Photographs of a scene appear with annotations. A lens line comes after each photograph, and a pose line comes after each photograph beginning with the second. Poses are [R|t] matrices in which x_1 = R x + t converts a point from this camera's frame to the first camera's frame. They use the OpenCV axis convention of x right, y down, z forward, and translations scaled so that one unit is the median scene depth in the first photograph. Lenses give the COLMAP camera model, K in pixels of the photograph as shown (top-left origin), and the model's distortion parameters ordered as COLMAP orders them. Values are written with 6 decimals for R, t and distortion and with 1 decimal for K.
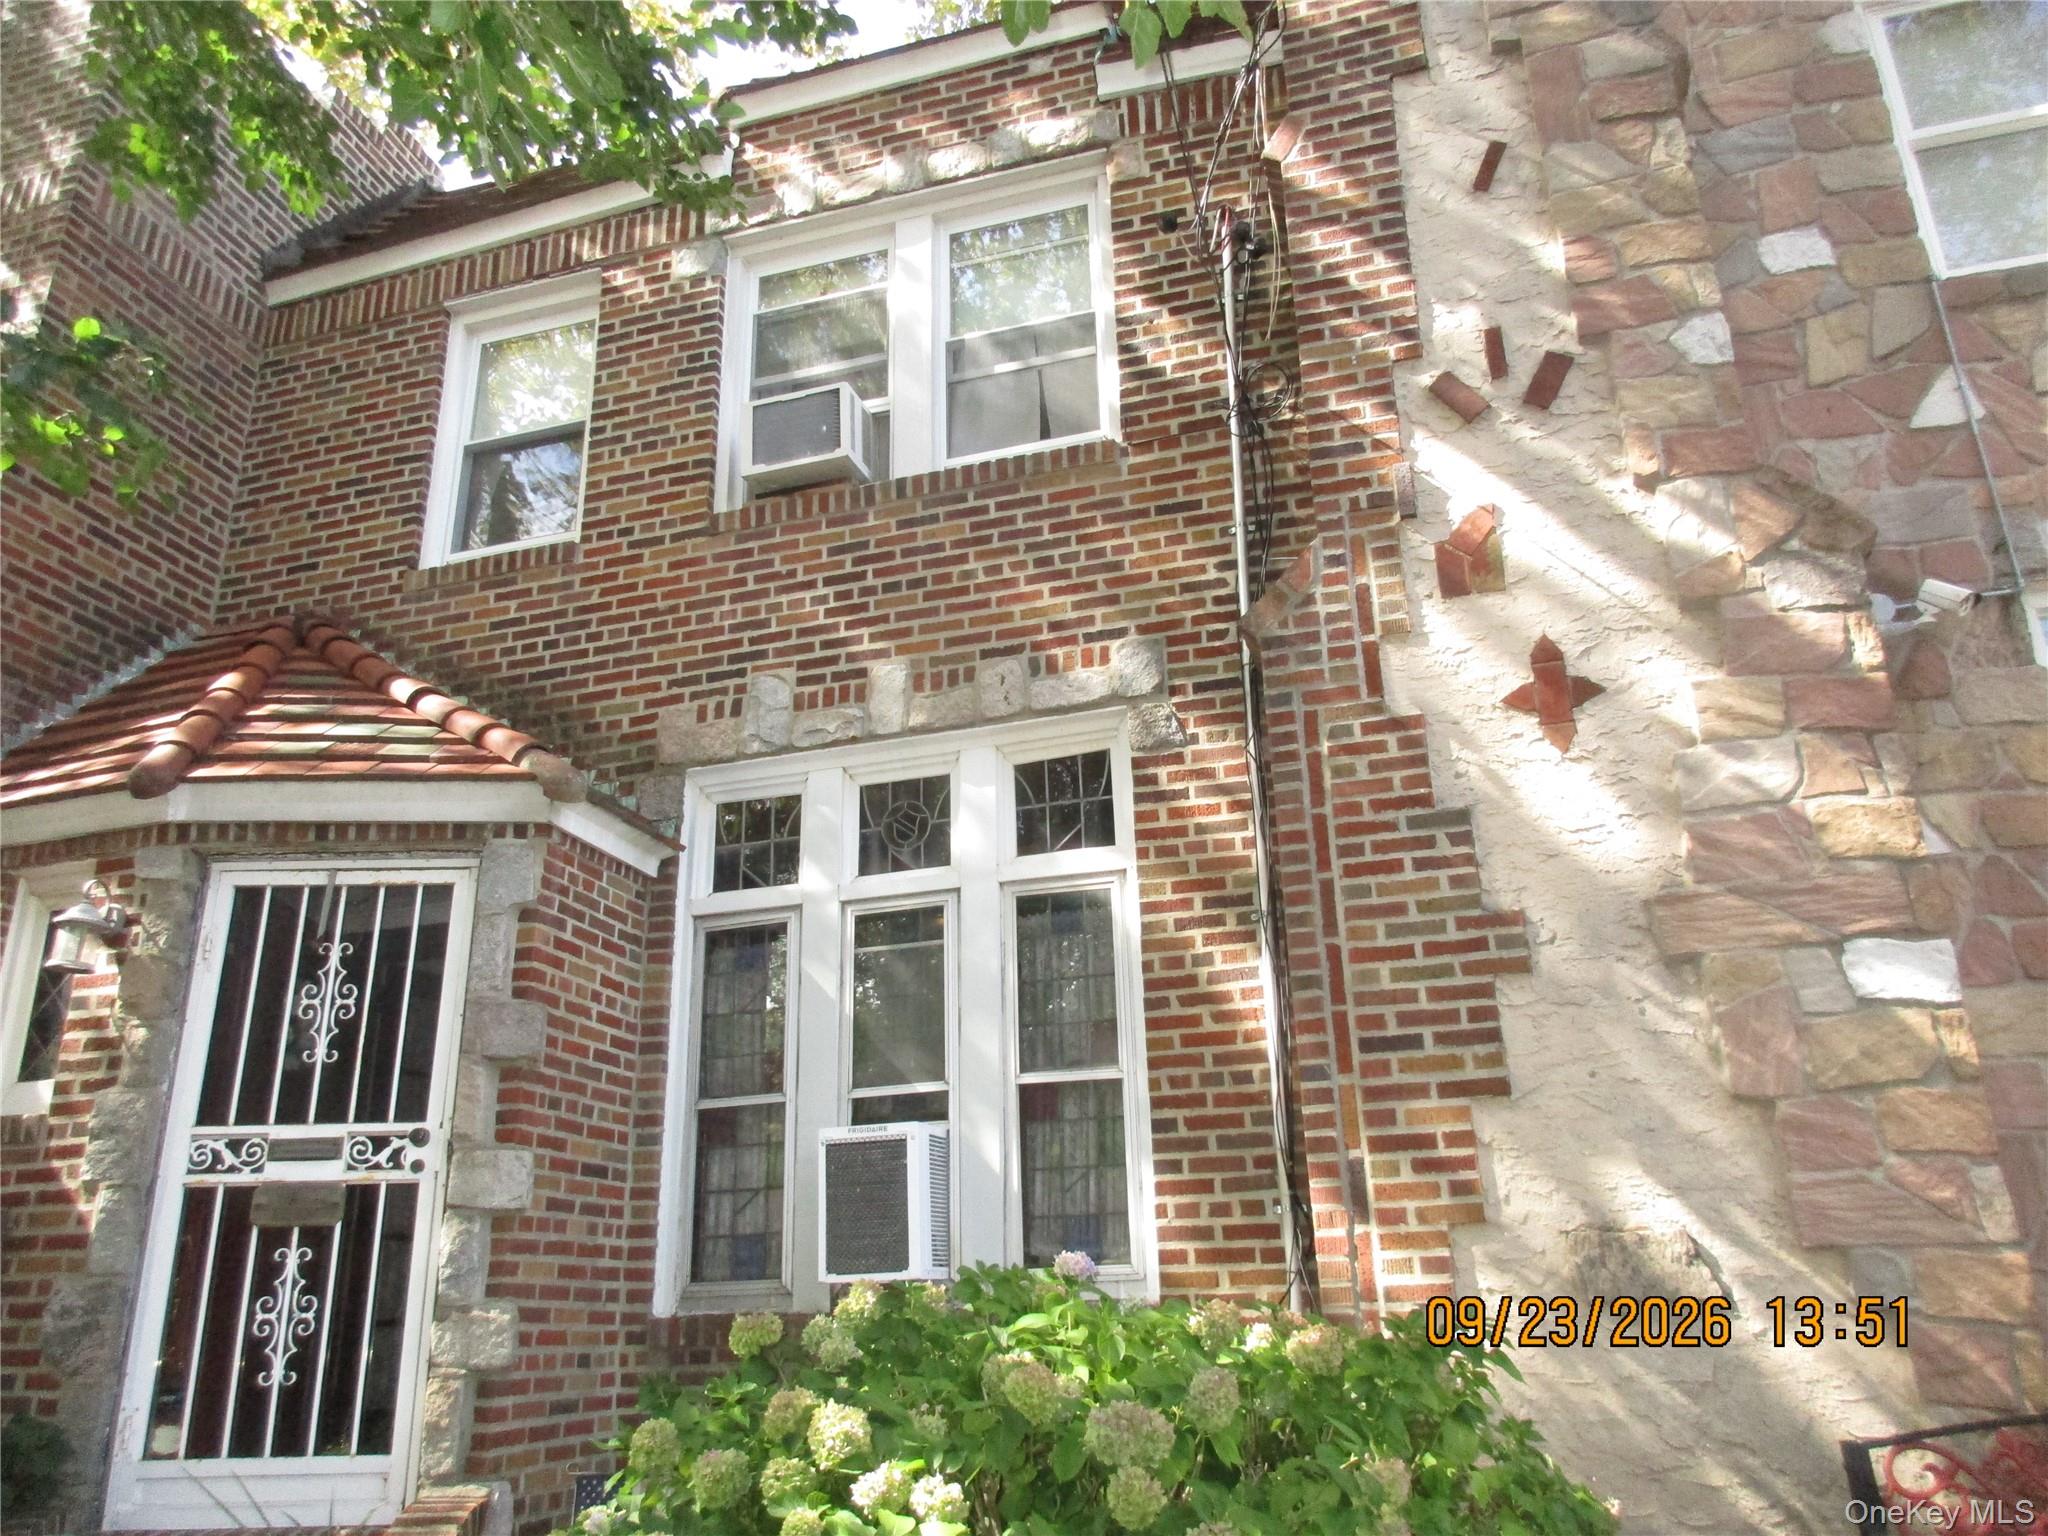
lens RADIAL K [[1506.5, 0, 1025.3], [0, 1506.5, 743.8], [0, 0, 1]] dist [-0.026960, 0.009885]
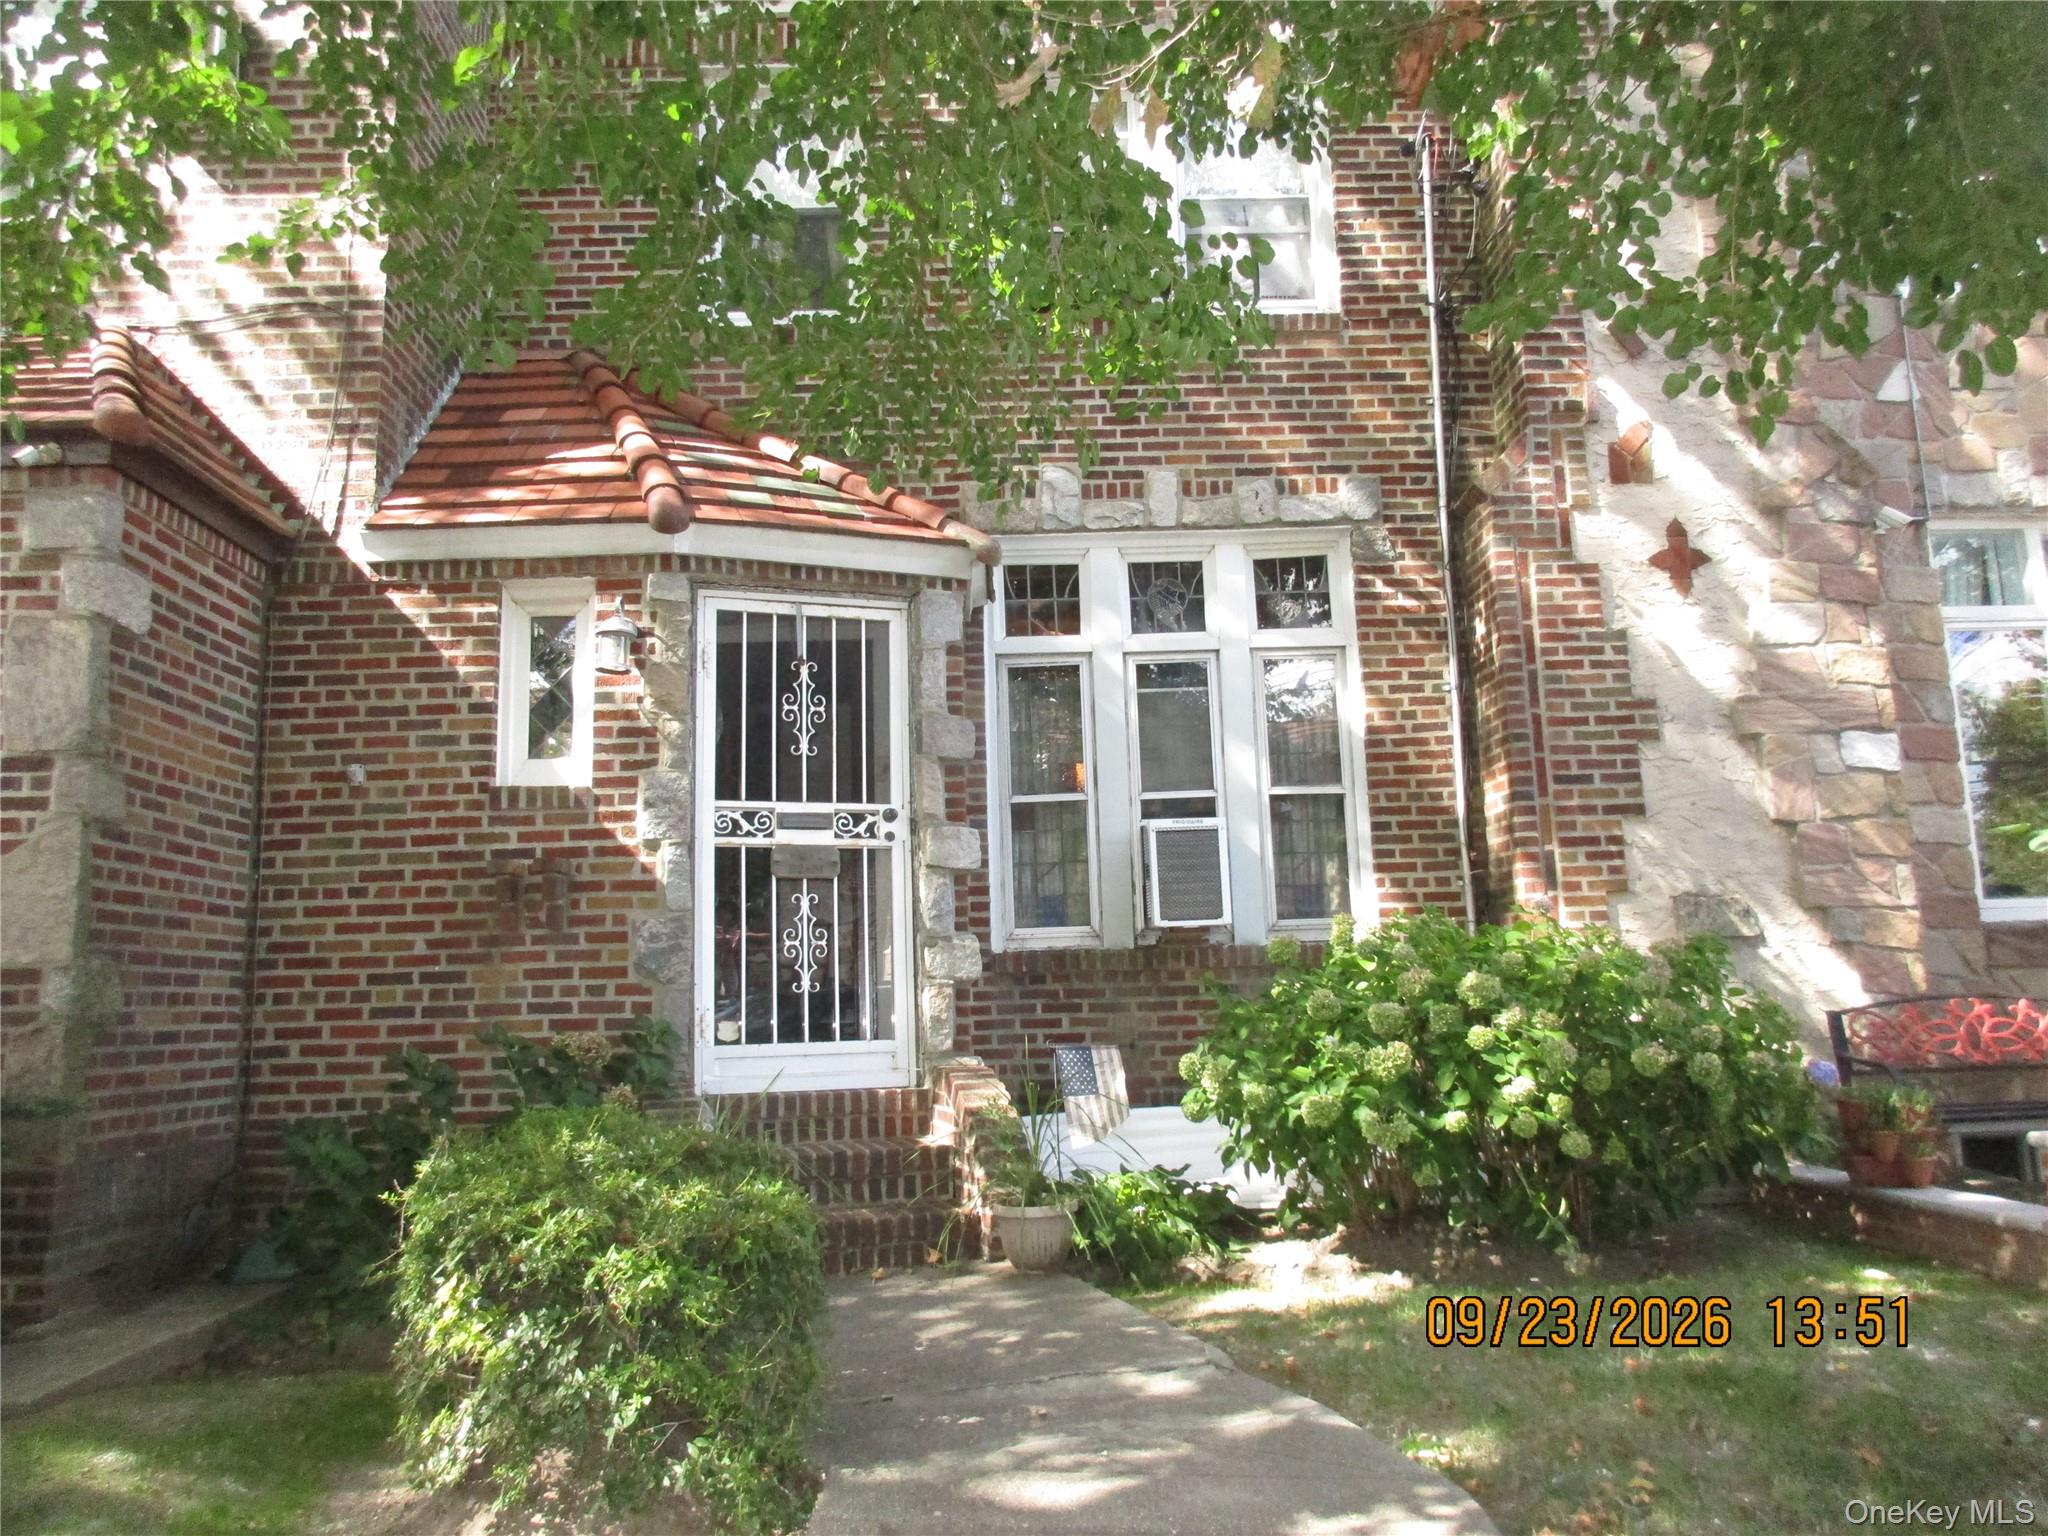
lens RADIAL K [[1514.3, 0, 1014.6], [0, 1514.3, 755.3], [0, 0, 1]] dist [-0.021896, 0.009950]
pose [[0.953653, 0.050990, 0.296558, -0.674577], [-0.106163, 0.979178, 0.173033, -0.028835], [-0.281560, -0.196497, 0.939209, -0.258889]]
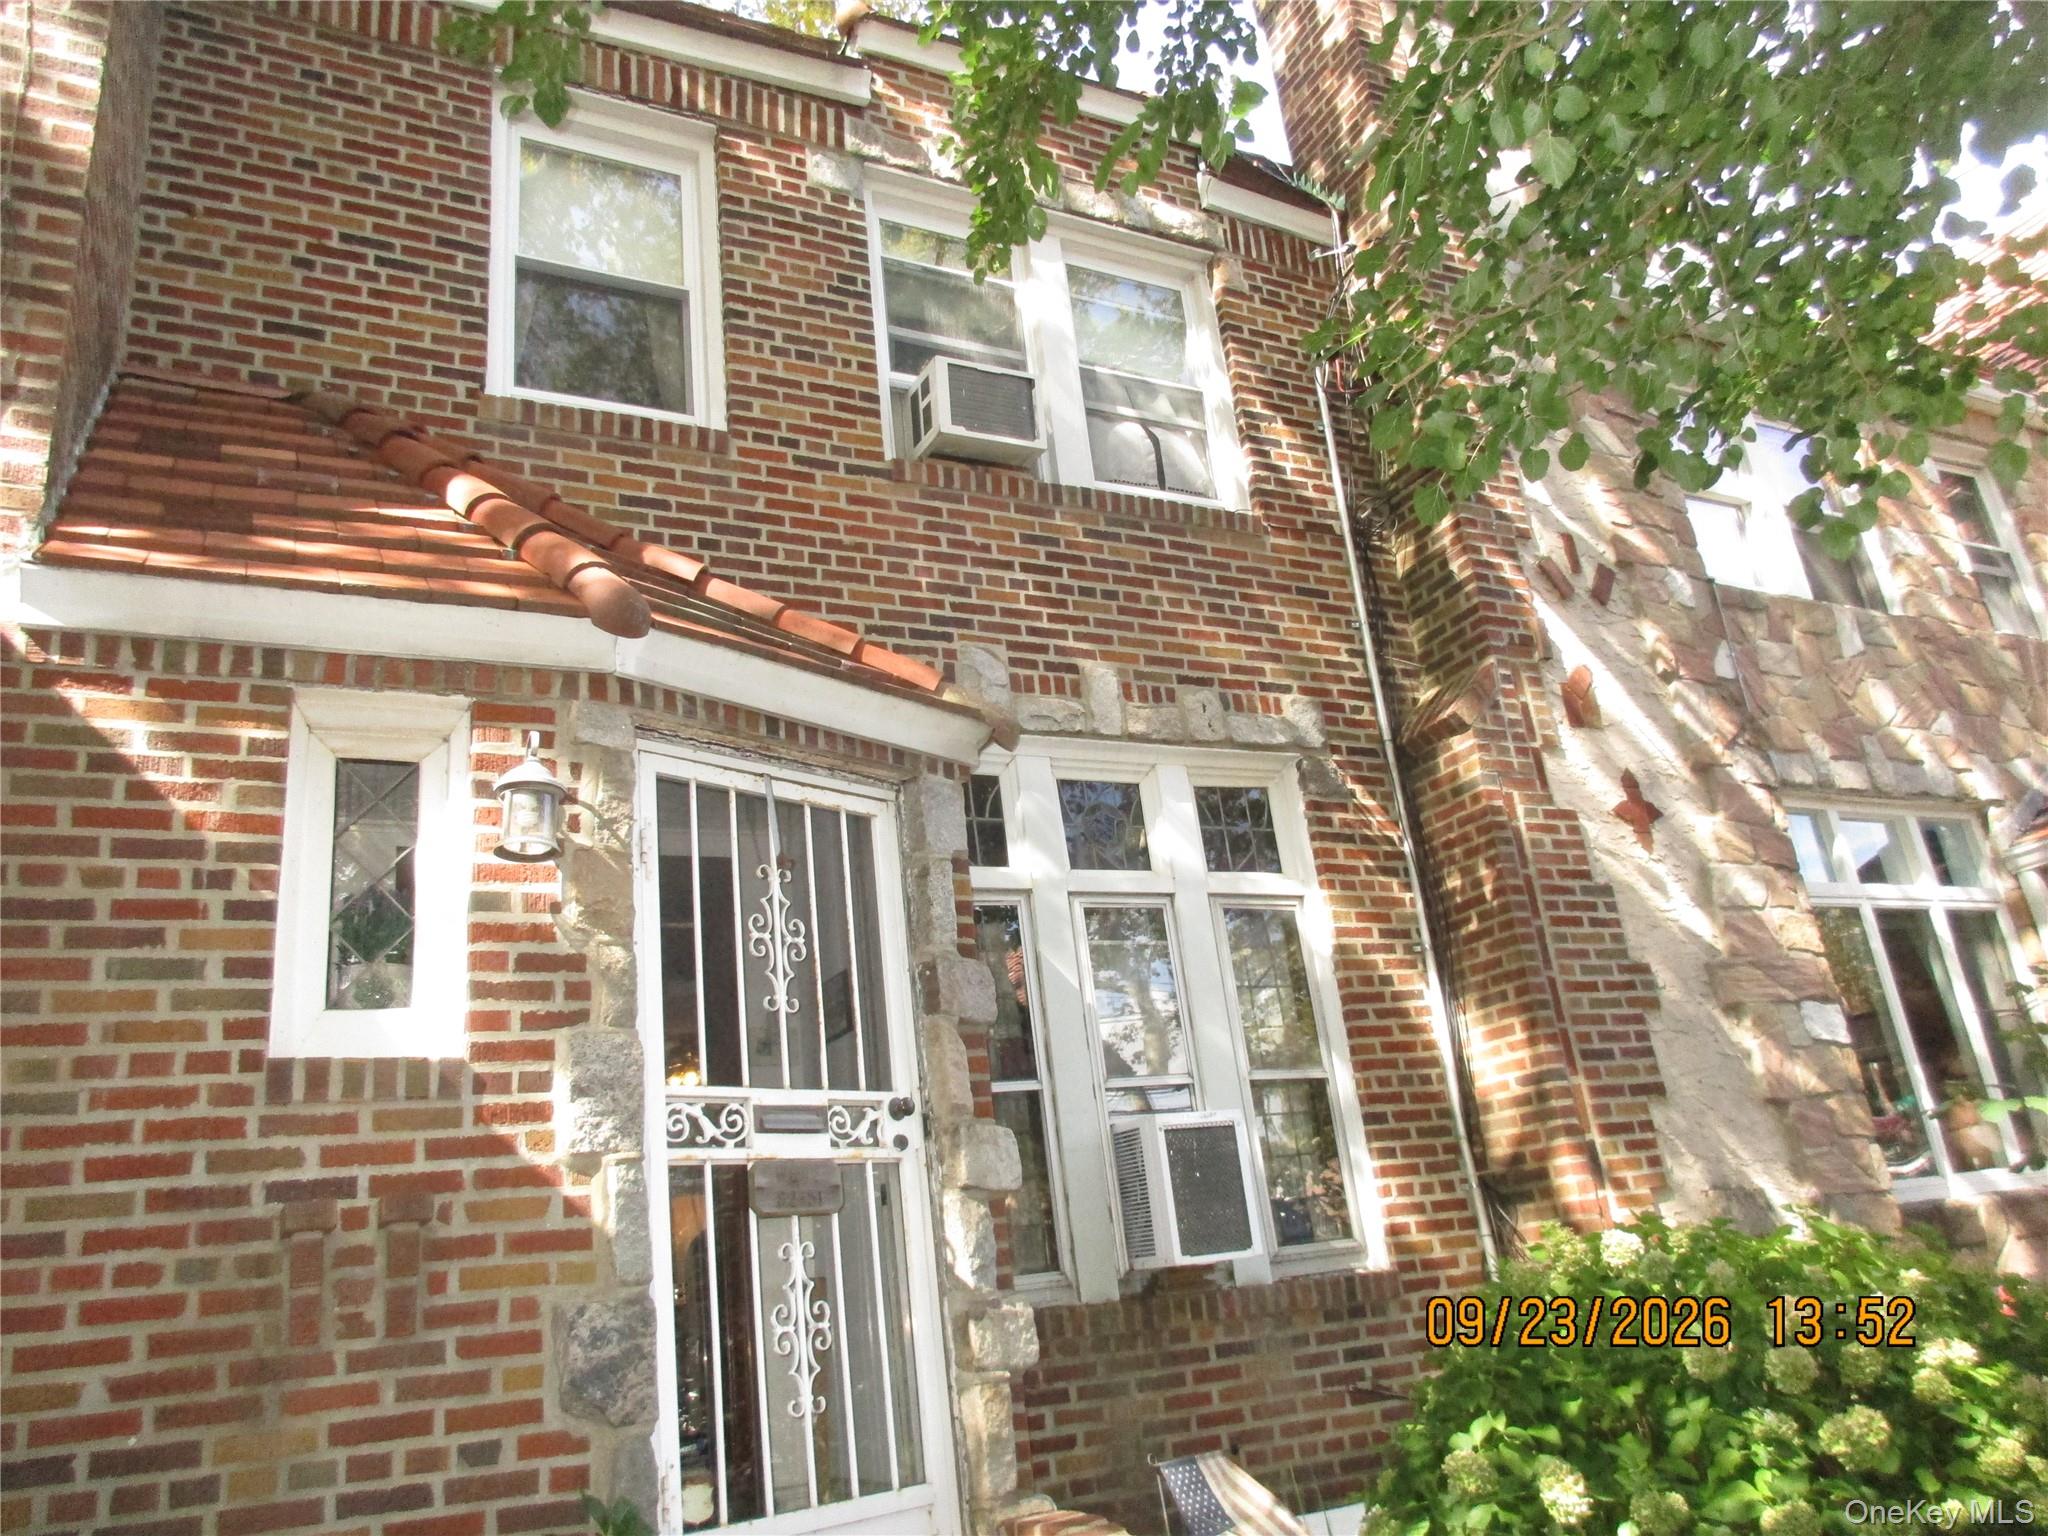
lens RADIAL K [[1514.3, 0, 1014.6], [0, 1514.3, 755.3], [0, 0, 1]] dist [-0.021896, 0.009950]
pose [[0.728883, 0.186640, 0.658707, -0.926940], [-0.160395, 0.981899, -0.100731, 0.138016], [-0.665585, -0.032232, 0.745626, 0.315218]]
